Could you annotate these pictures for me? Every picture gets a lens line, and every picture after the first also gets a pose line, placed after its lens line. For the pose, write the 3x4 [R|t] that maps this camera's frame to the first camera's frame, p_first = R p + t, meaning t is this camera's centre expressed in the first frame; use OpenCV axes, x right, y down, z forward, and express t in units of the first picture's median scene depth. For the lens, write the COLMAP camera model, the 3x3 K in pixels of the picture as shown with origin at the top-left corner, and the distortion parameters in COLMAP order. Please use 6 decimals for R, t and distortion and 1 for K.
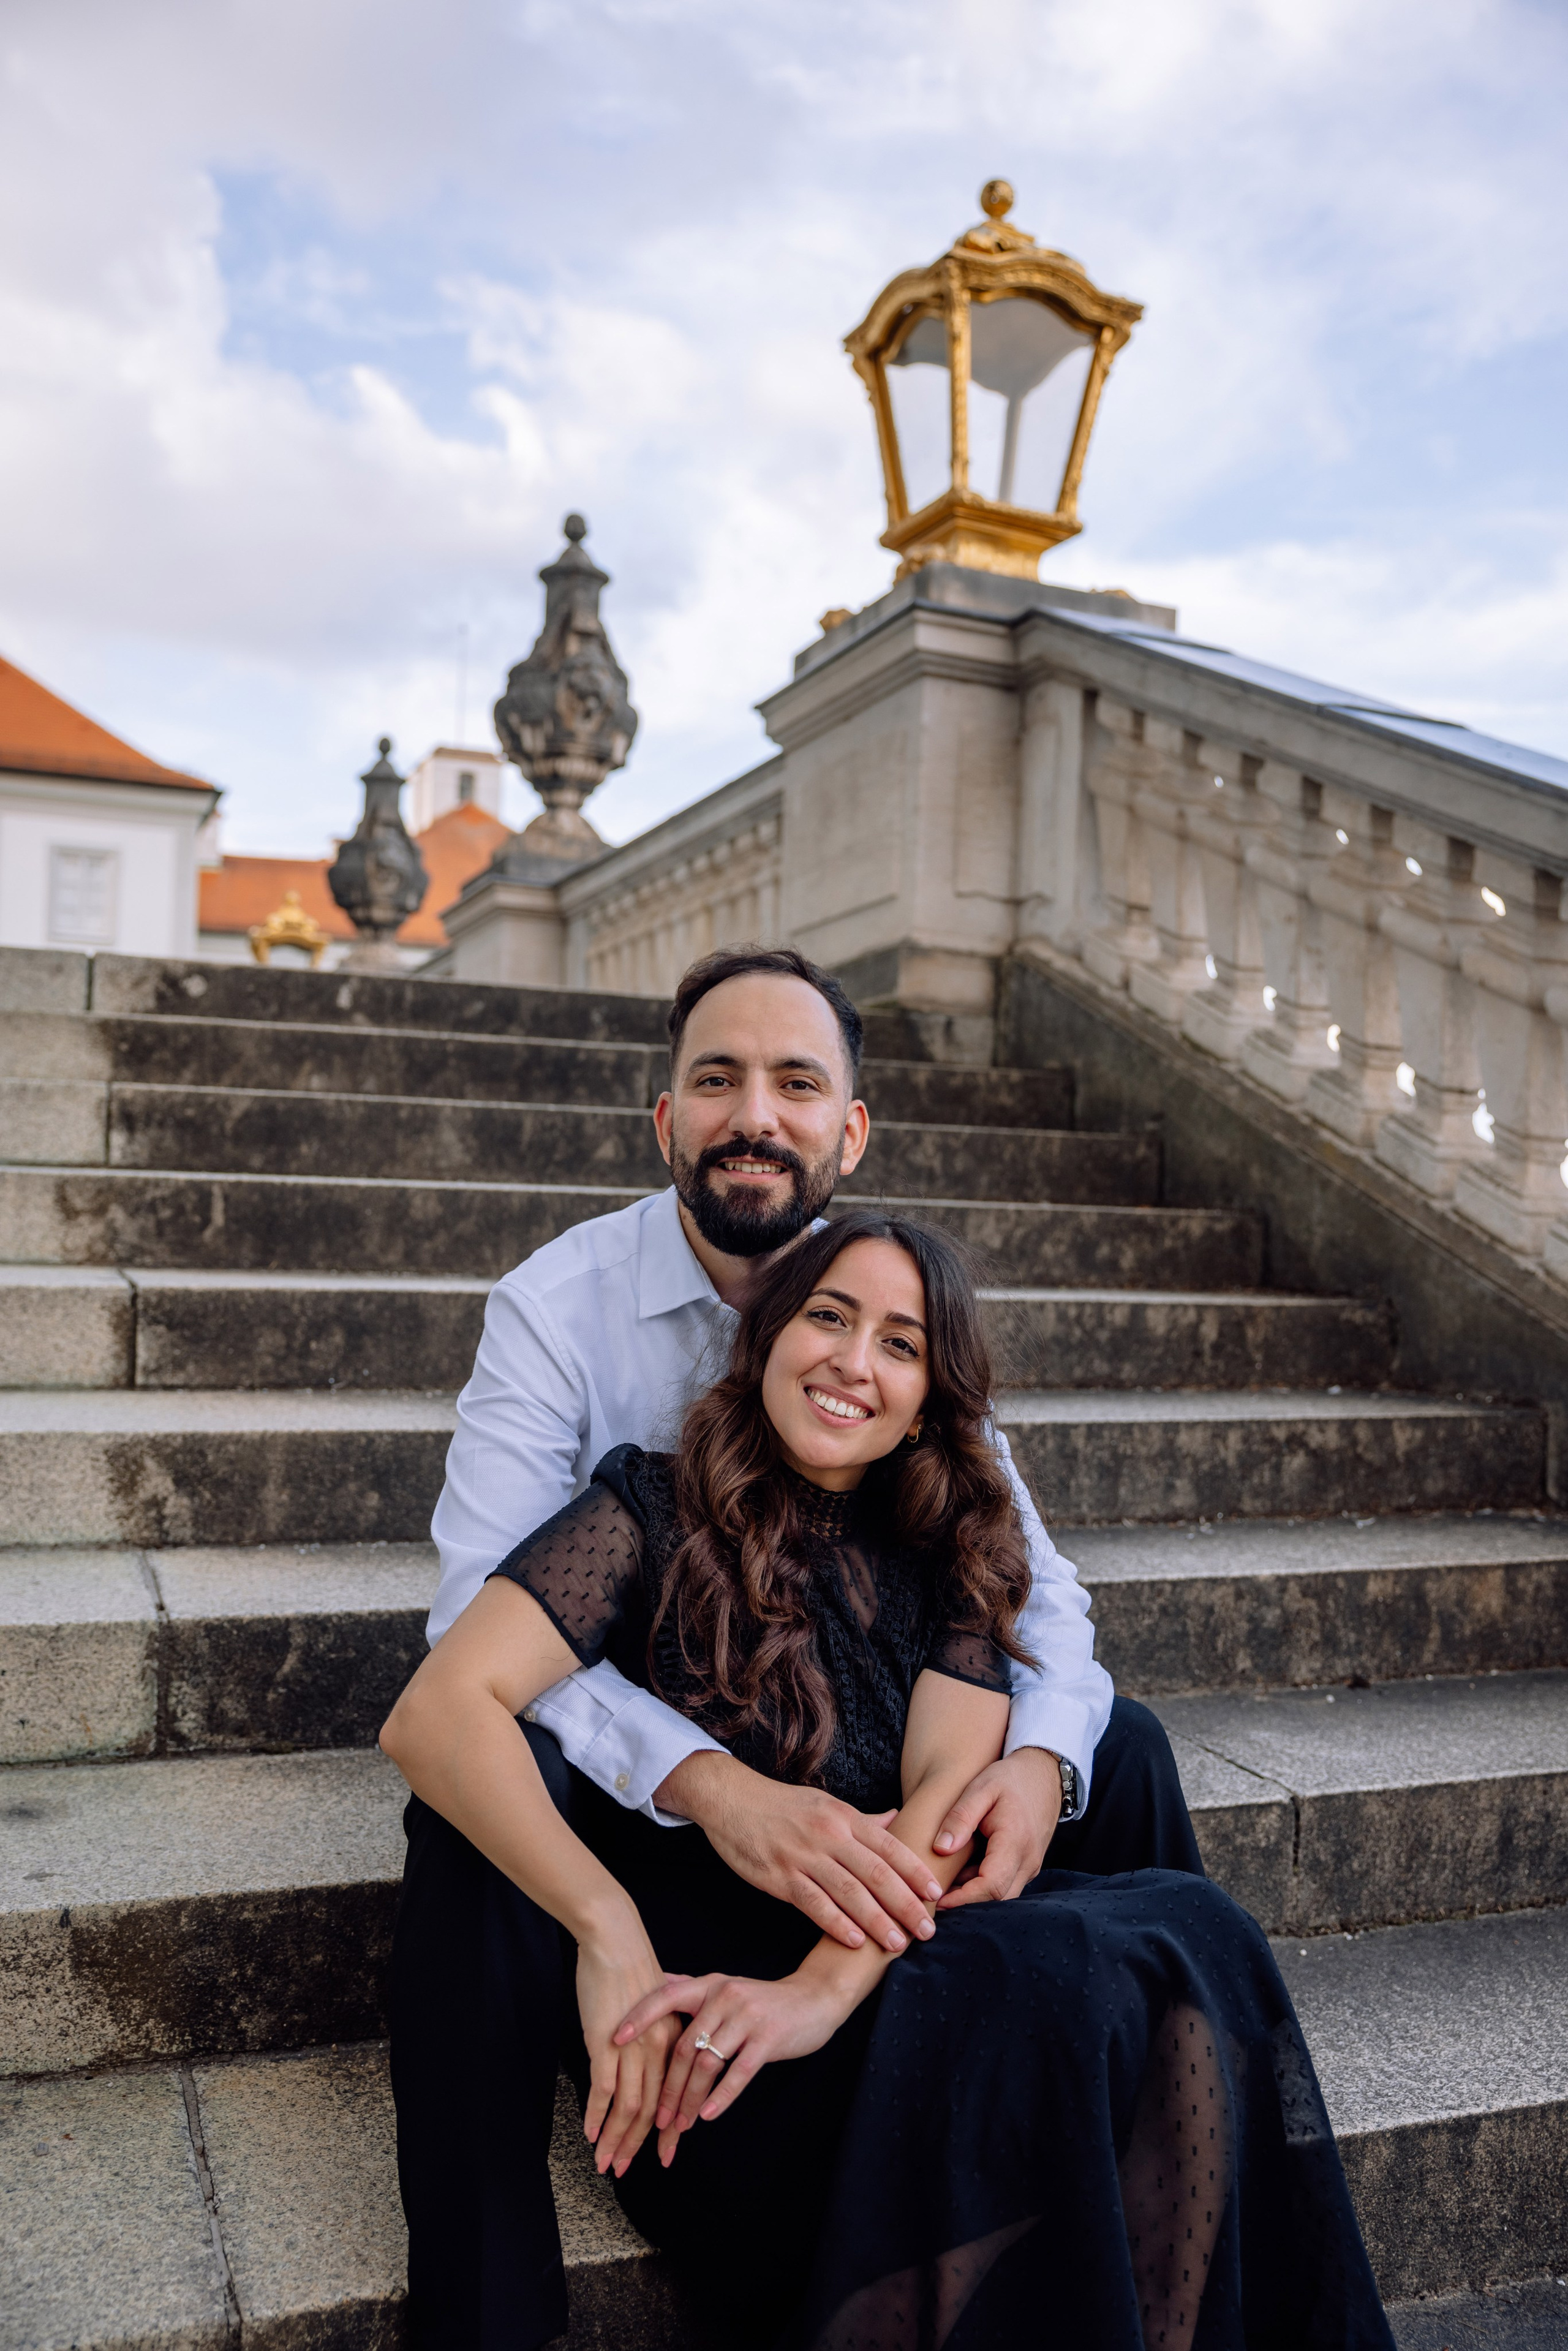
lens RADIAL K [[2047.8, 0, 779.8], [0, 2047.8, 1178.4], [0, 0, 1]] dist [-0.034955, 0.036838]
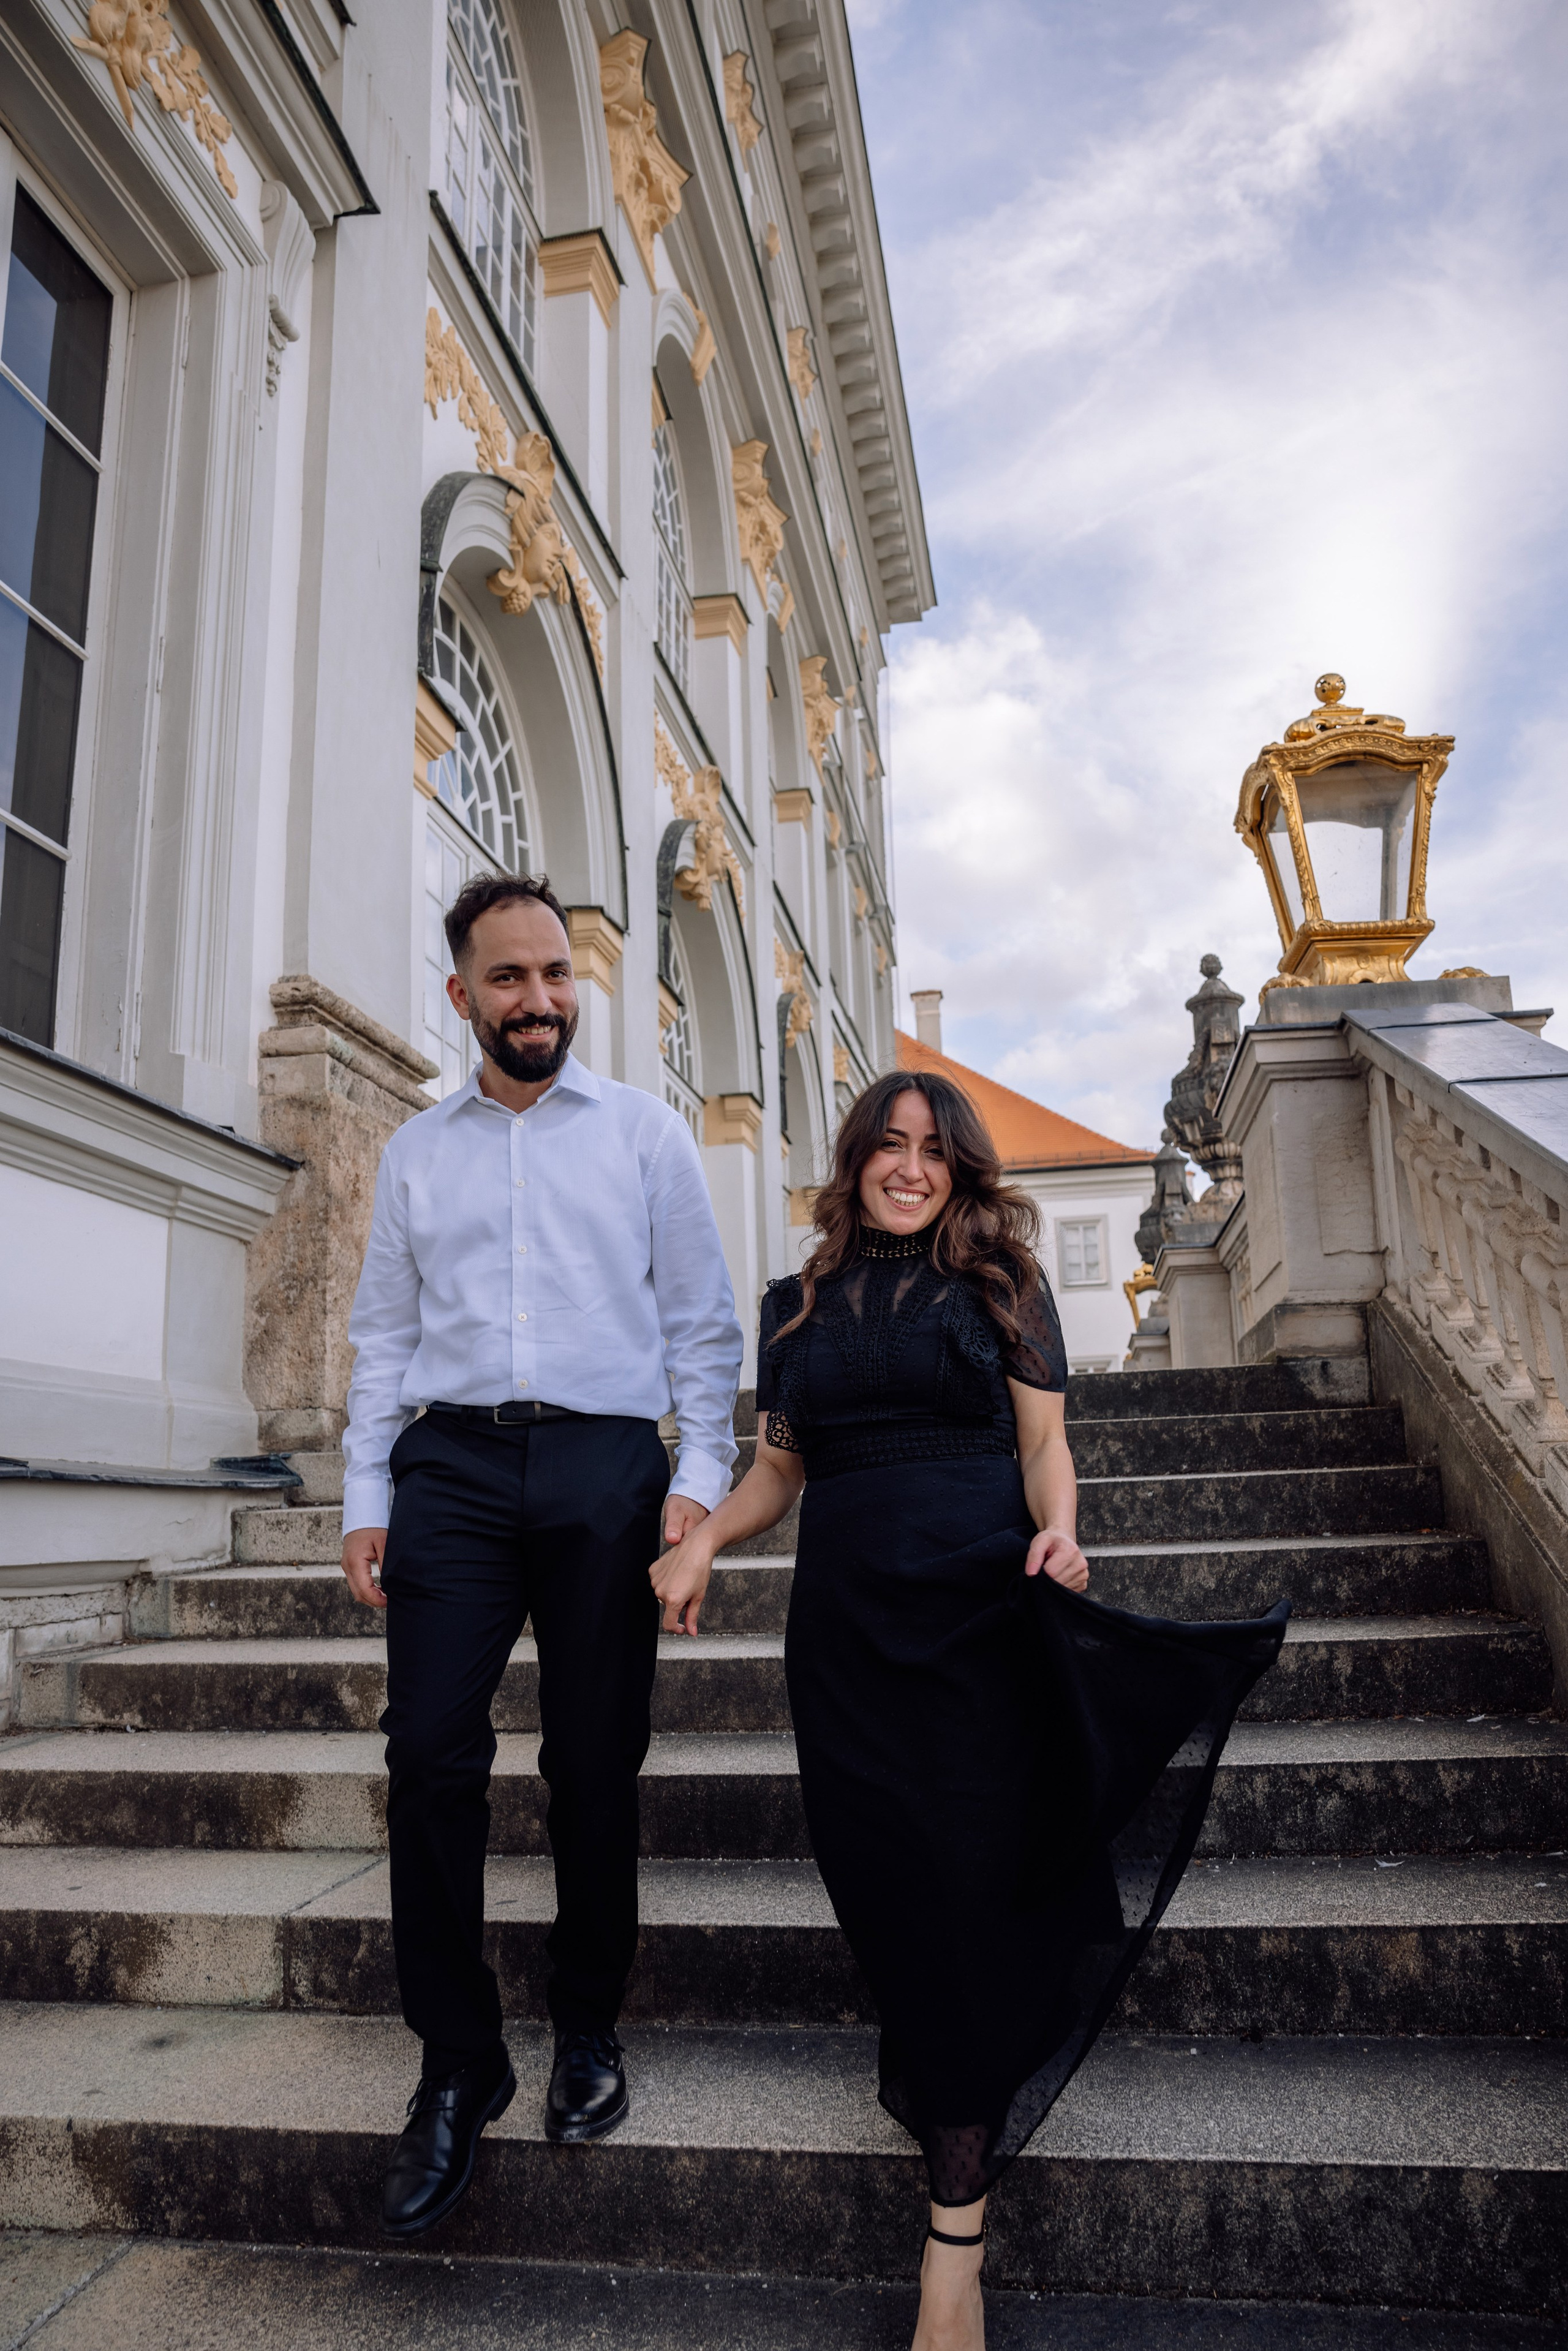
lens RADIAL K [[1583.7, 0, 790.5], [0, 1583.7, 1181.5], [0, 0, 1]] dist [-0.106555, 0.080469]
pose [[0.848103, -0.161041, -0.504764, 0.421025], [0.074899, 0.979562, -0.186677, -0.048965], [0.524510, 0.120515, 0.842832, 0.091088]]
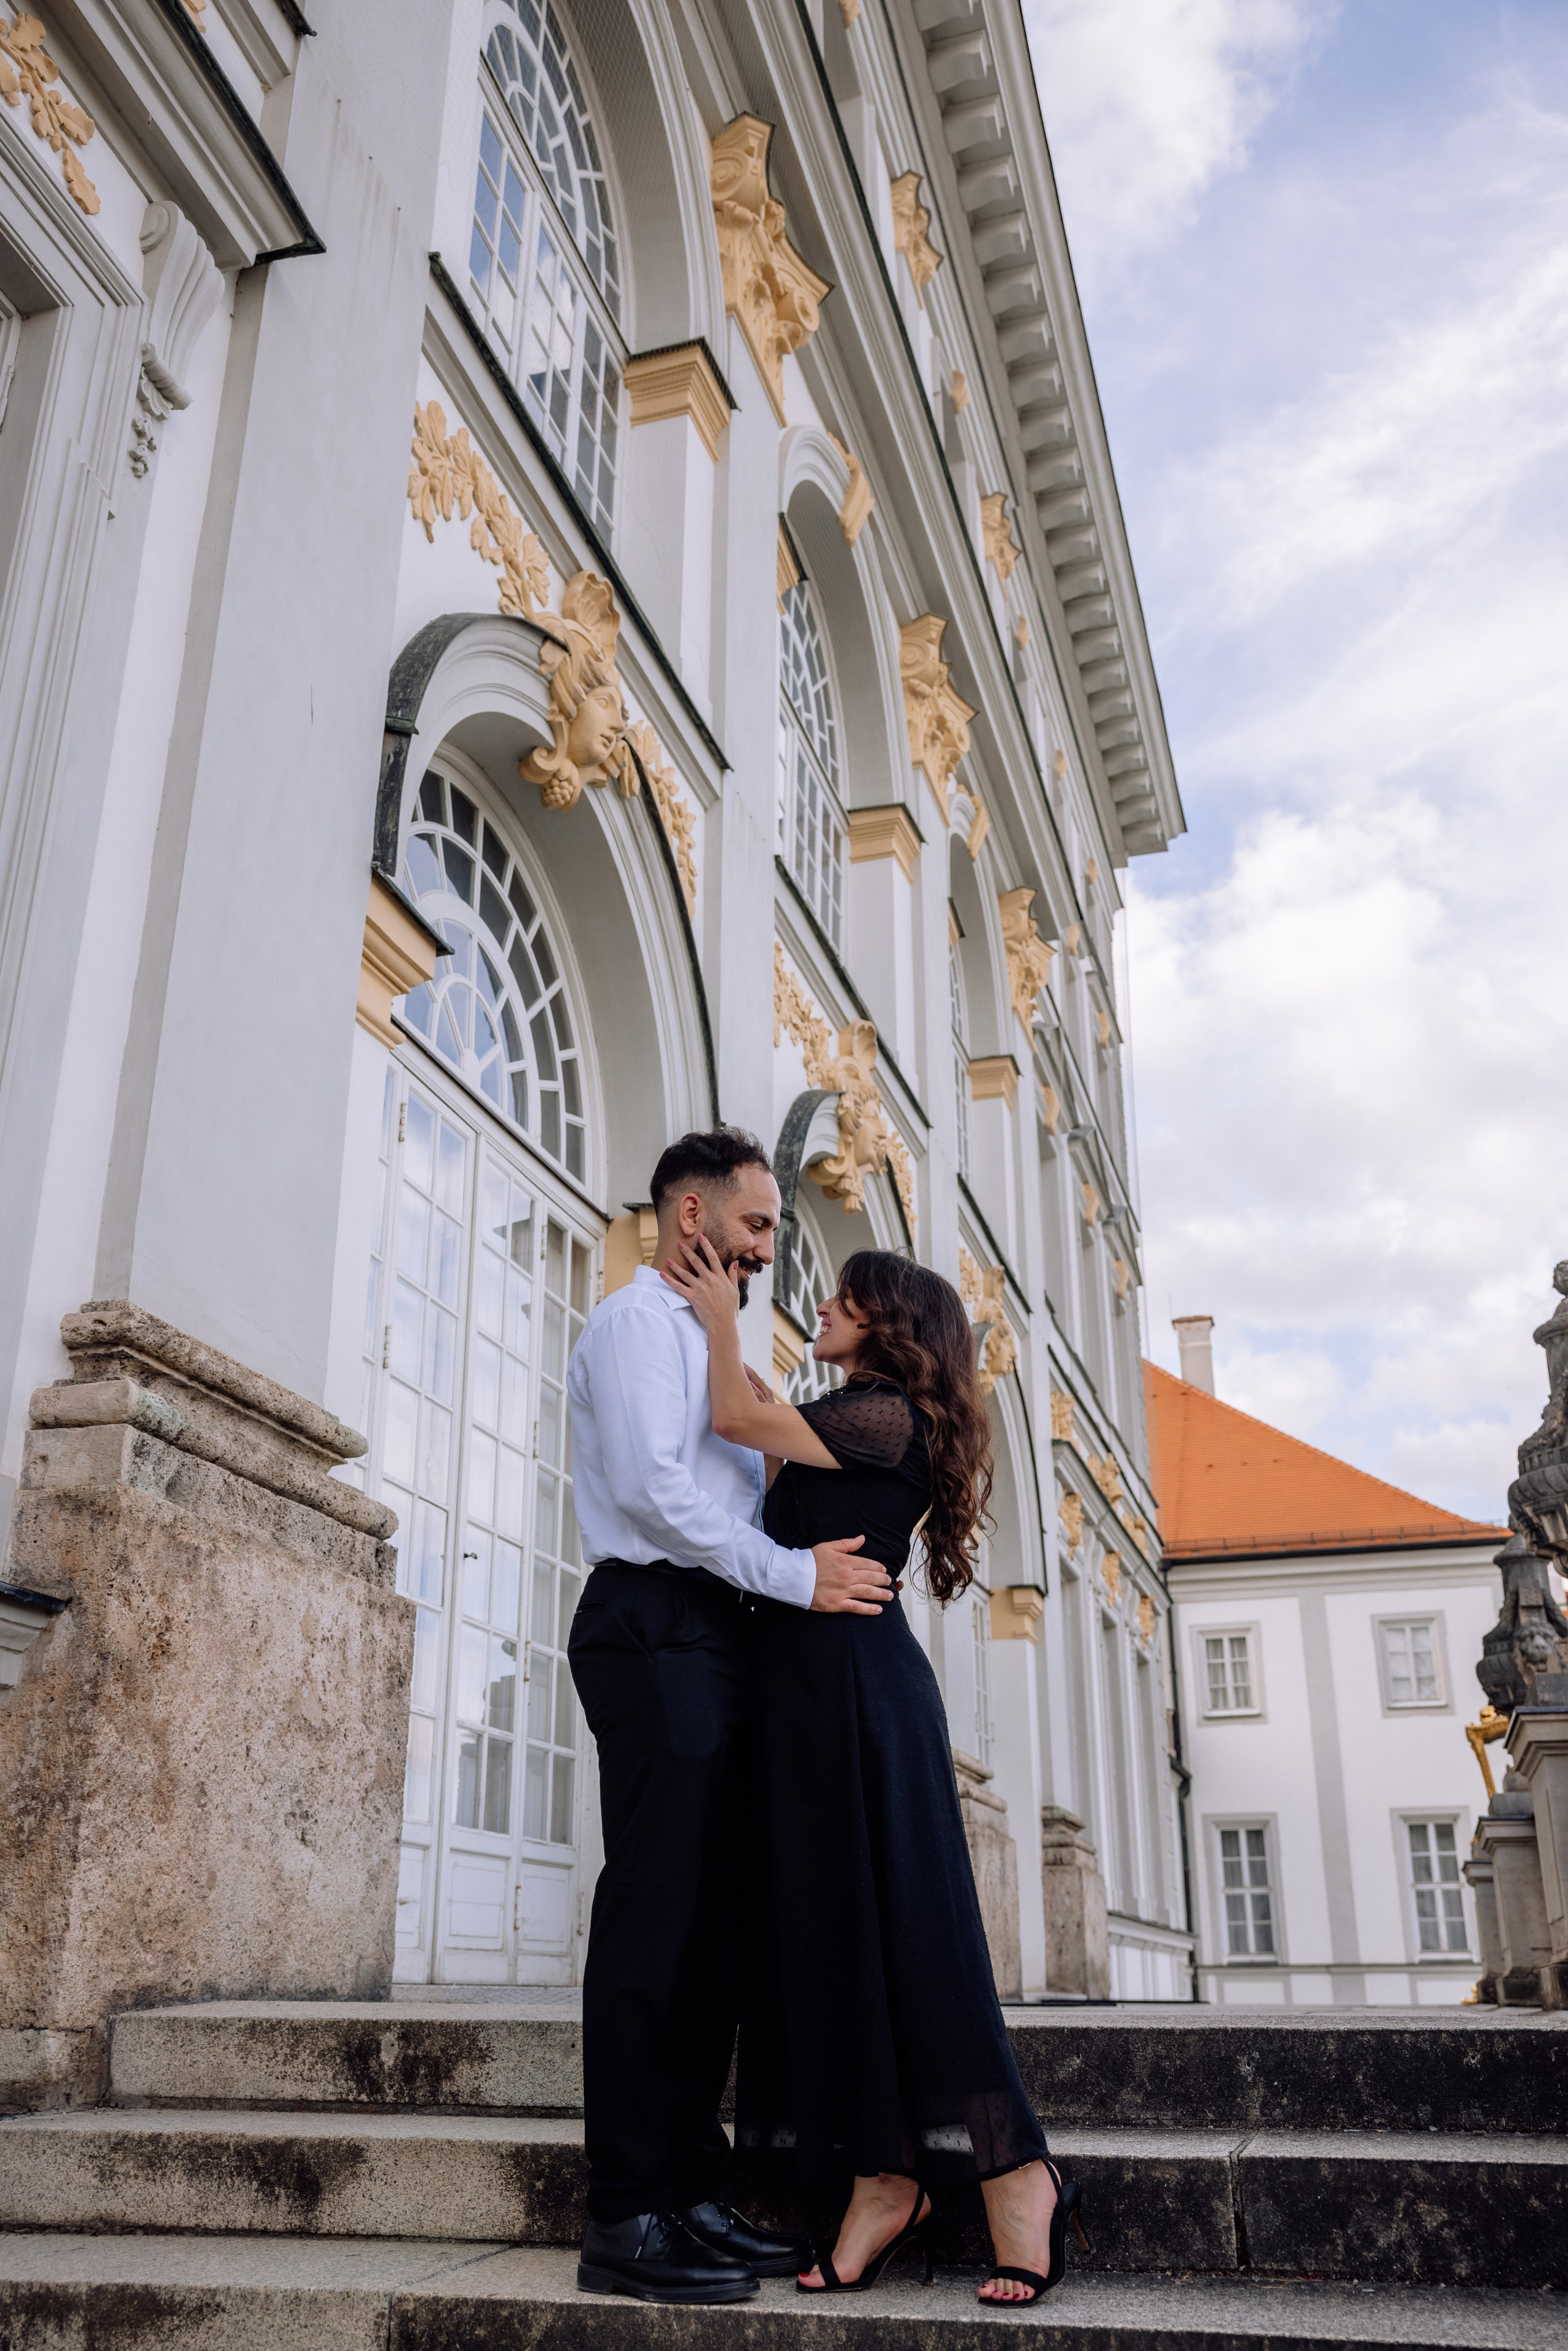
lens RADIAL K [[1956.8, 0, 791.9], [0, 1956.8, 1186.7], [0, 0, 1]] dist [-0.061580, 0.088553]
pose [[0.782774, -0.262817, -0.564086, 0.324698], [0.042779, 0.927025, -0.372552, -0.158294], [0.620835, 0.267493, 0.736893, 0.448653]]
